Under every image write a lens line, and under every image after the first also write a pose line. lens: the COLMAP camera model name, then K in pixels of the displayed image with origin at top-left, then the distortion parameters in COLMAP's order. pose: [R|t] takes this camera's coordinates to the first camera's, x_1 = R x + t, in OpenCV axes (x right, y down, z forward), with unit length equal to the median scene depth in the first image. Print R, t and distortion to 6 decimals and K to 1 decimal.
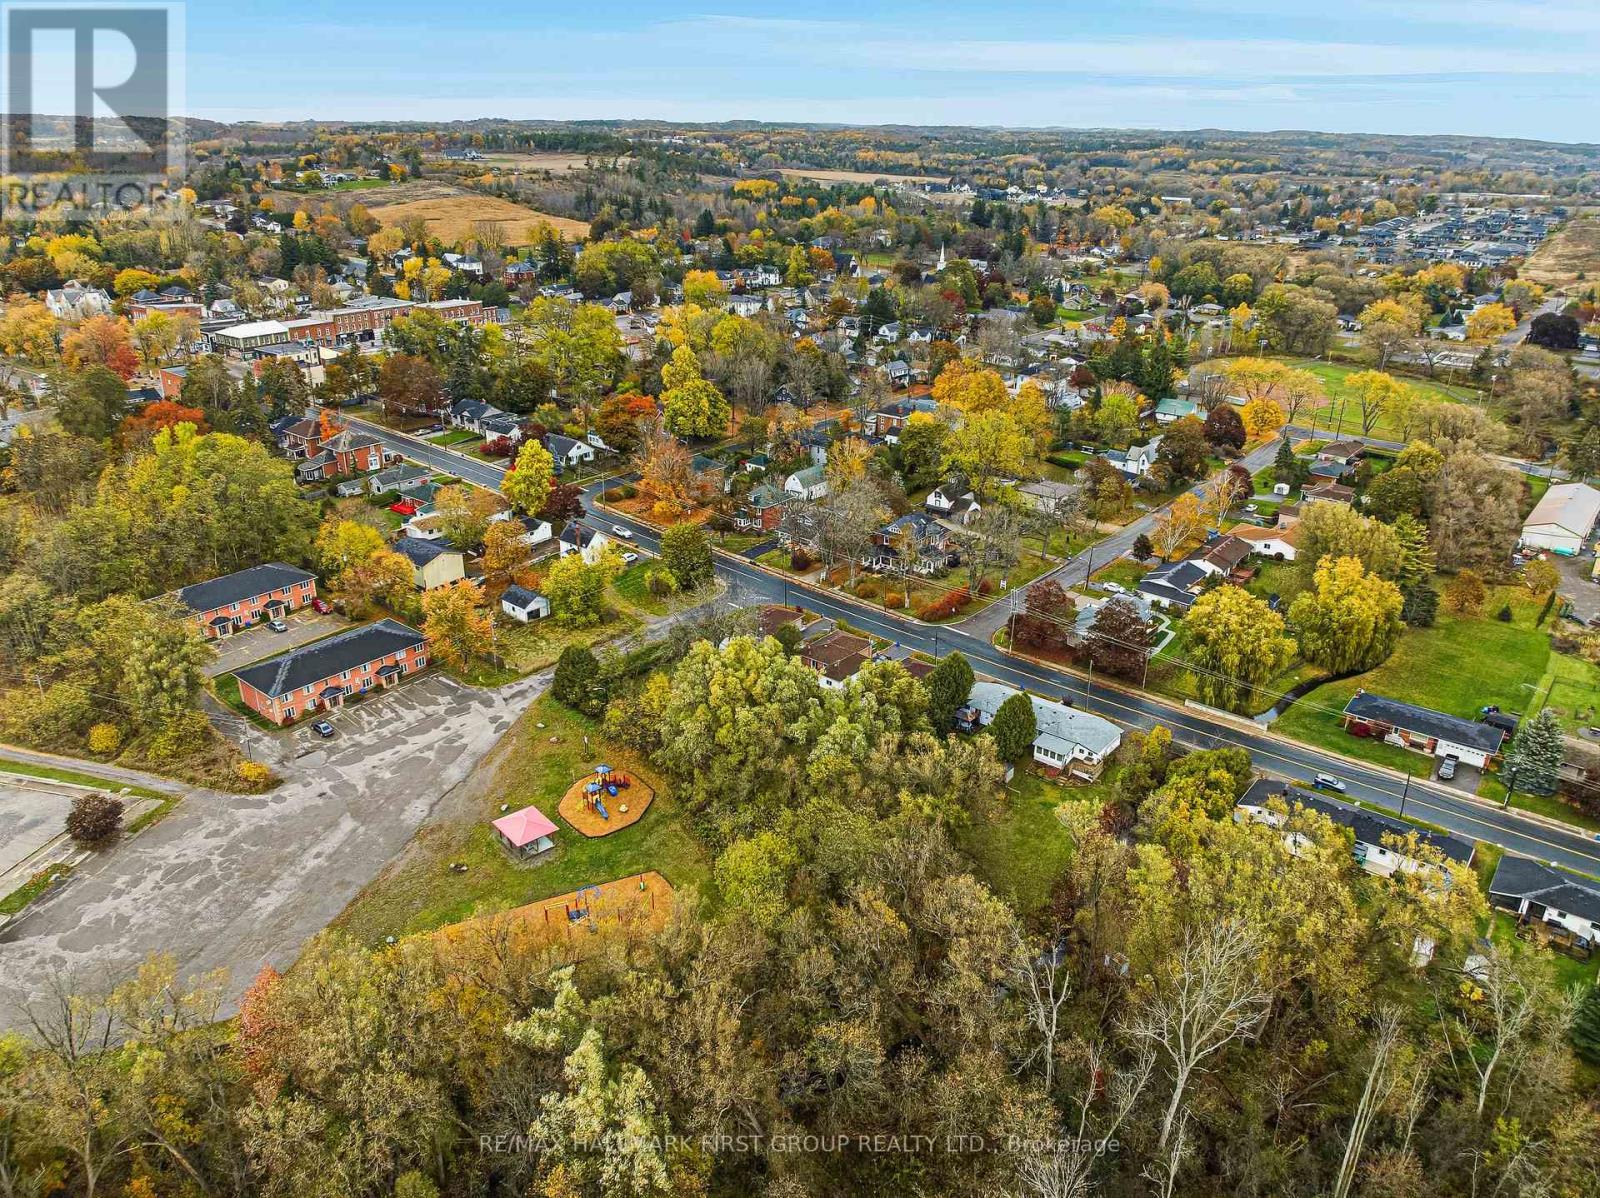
lens RADIAL K [[1127.4, 0, 801.8], [0, 1127.4, 602.9], [0, 0, 1]] dist [-0.049395, 0.012298]
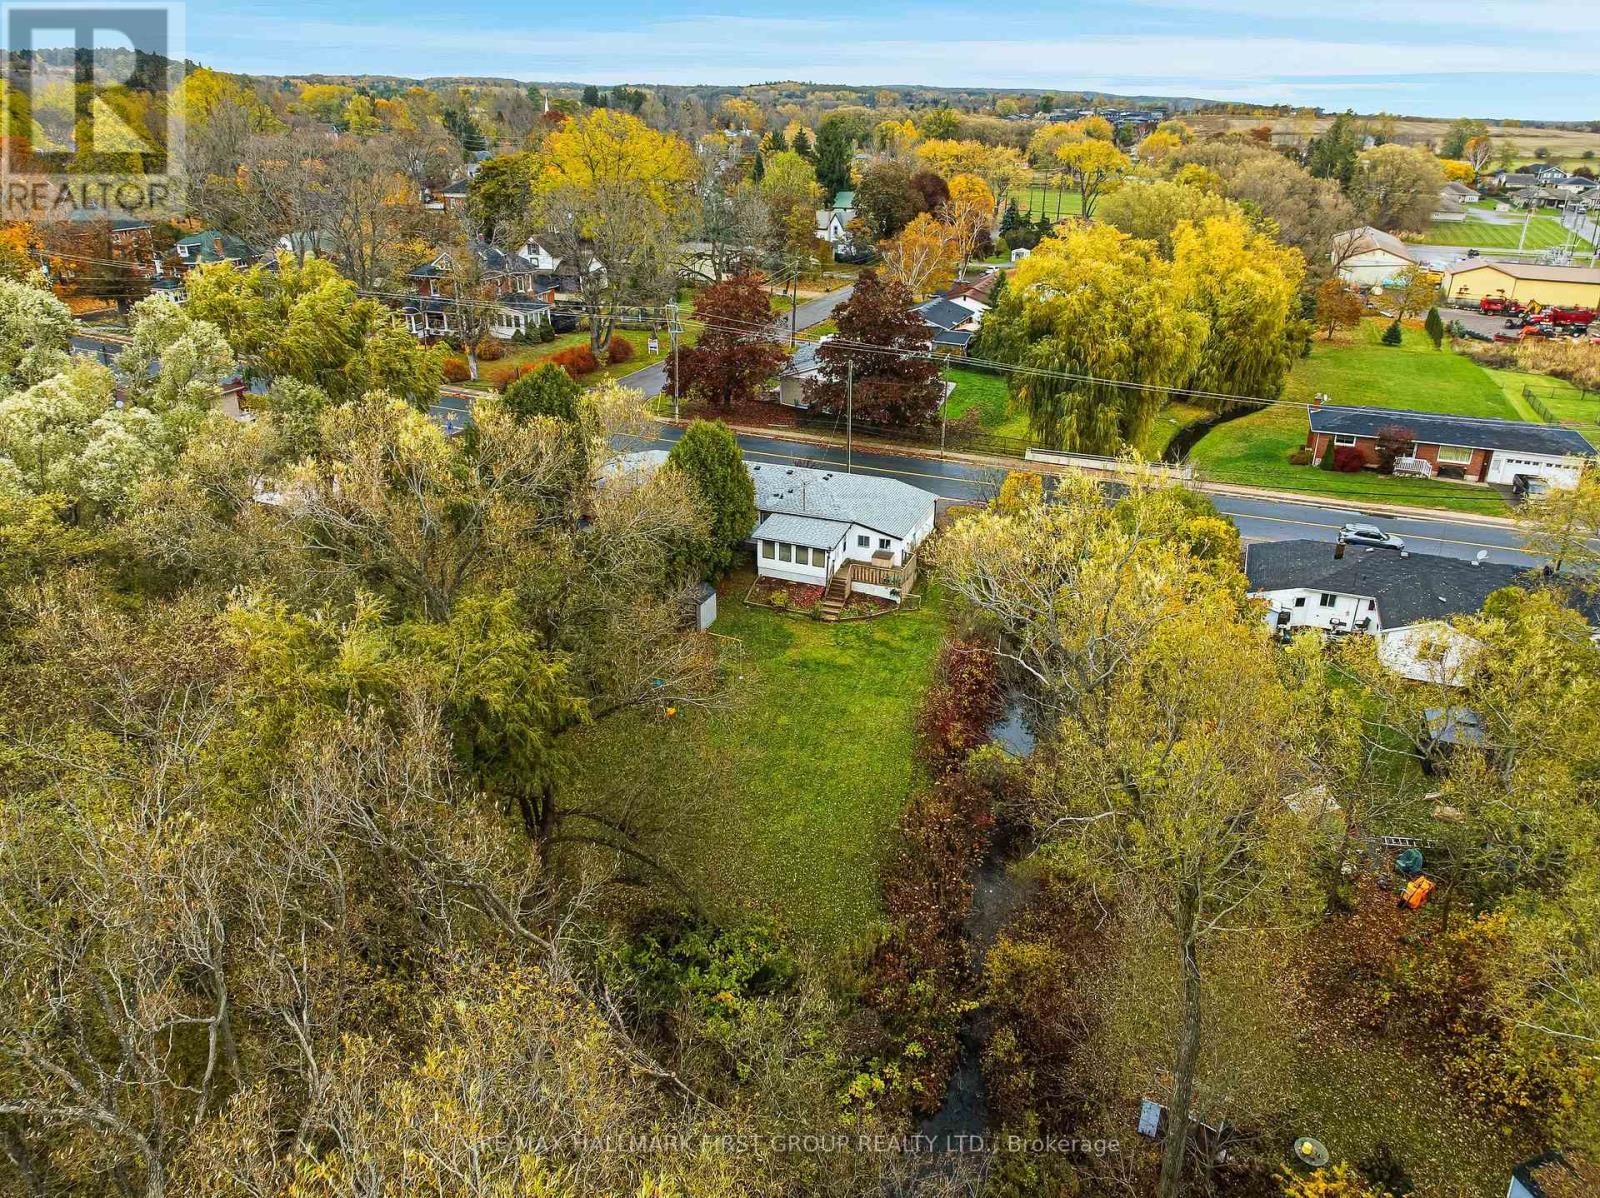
lens RADIAL K [[1152.9, 0, 795.8], [0, 1152.9, 601.0], [0, 0, 1]] dist [-0.013306, -0.006057]
pose [[0.953690, -0.131376, 0.270583, 0.098031], [0.124059, 0.991297, 0.044049, 0.128135], [-0.274015, -0.008441, 0.961688, 0.562380]]
